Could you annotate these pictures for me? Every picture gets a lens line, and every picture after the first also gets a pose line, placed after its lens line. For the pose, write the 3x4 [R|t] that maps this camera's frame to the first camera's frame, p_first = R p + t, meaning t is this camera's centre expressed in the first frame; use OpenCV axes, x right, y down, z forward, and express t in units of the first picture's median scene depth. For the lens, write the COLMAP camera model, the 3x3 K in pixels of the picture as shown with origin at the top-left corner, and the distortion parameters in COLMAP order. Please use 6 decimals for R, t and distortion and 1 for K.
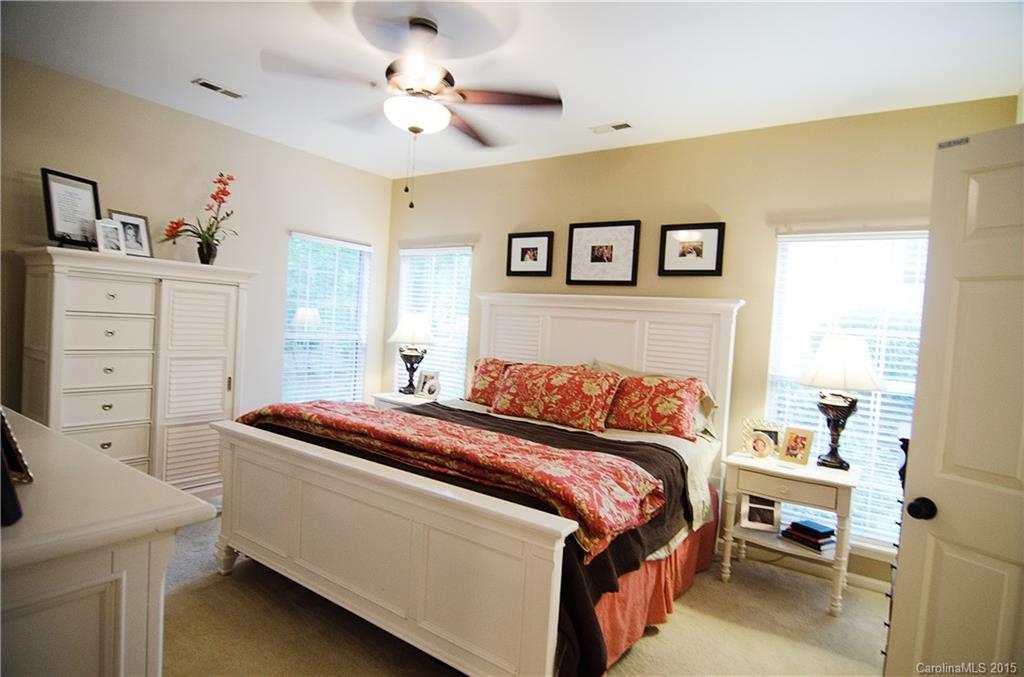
lens RADIAL K [[549.1, 0, 510.7], [0, 549.1, 339.0], [0, 0, 1]] dist [-0.006835, -0.003778]
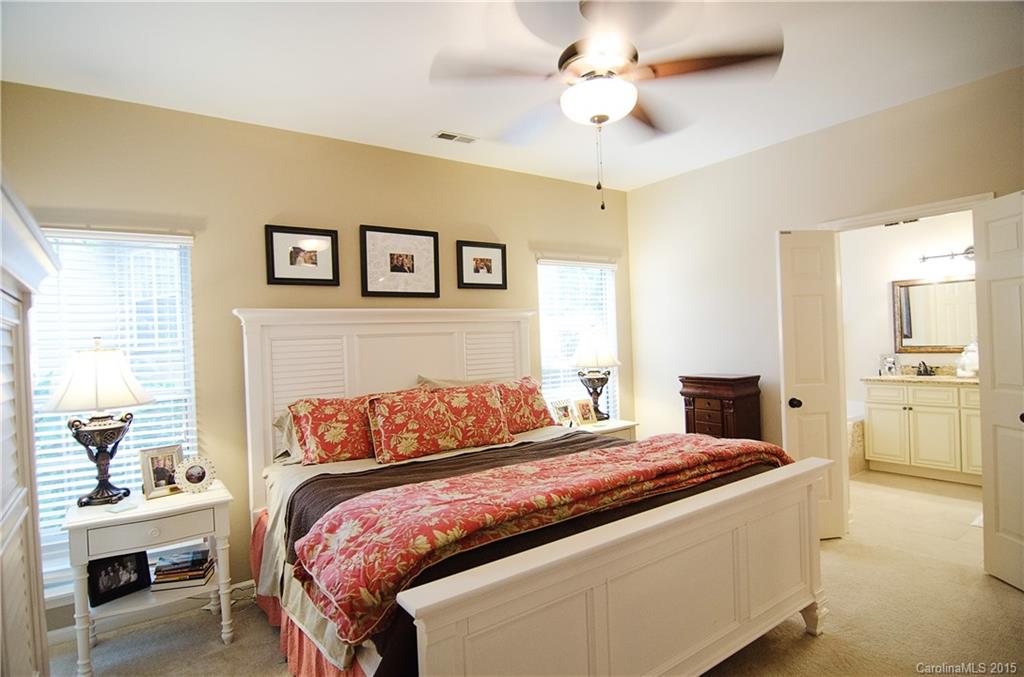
lens RADIAL K [[549.1, 0, 510.7], [0, 549.1, 338.5], [0, 0, 1]] dist [-0.006835, -0.003778]
pose [[0.324996, -0.072781, 0.942911, -0.693015], [0.090162, 0.994877, 0.045716, -0.059264], [-0.941408, 0.070157, 0.329893, 0.570734]]
